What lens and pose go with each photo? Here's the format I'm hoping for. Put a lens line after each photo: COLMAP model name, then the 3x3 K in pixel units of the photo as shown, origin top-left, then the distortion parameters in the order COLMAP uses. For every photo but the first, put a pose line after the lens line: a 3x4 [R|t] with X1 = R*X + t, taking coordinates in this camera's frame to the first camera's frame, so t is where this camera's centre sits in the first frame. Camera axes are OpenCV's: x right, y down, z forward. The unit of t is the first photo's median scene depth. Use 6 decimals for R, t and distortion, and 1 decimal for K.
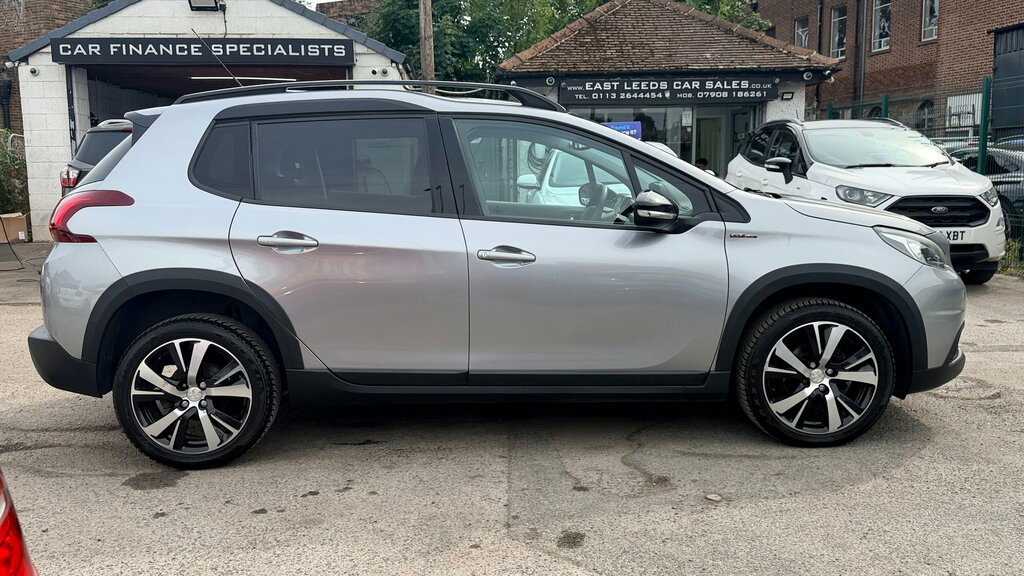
lens RADIAL K [[940.1, 0, 526.1], [0, 940.1, 310.7], [0, 0, 1]] dist [0.048741, 0.000000]
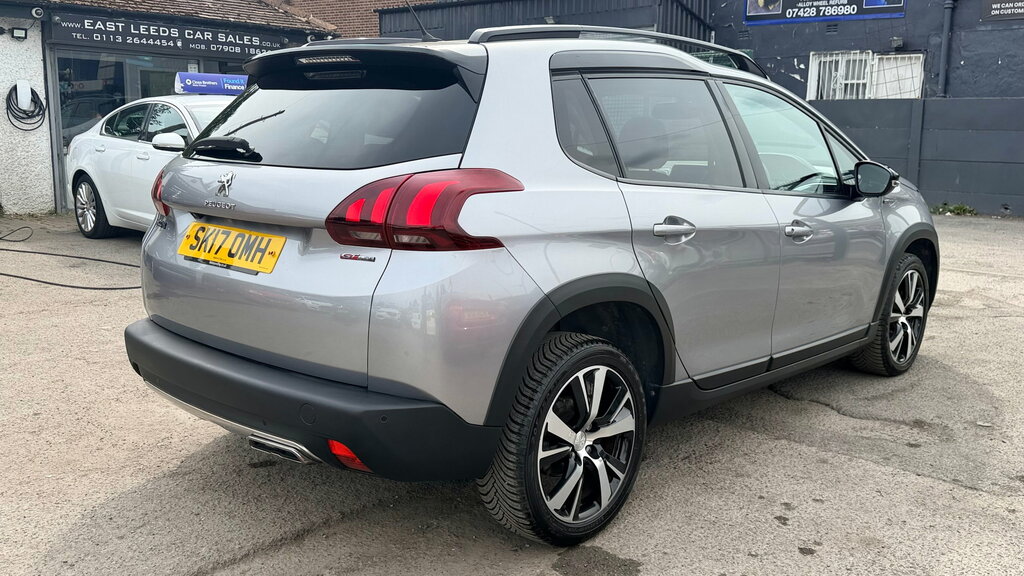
lens RADIAL K [[940.1, 0, 520.0], [0, 940.1, 285.1], [0, 0, 1]] dist [0.048741, 0.000000]
pose [[0.686599, -0.096833, 0.720559, -0.292173], [0.085821, 0.994956, 0.051932, -0.024590], [-0.721953, 0.026183, 0.691447, 0.168244]]
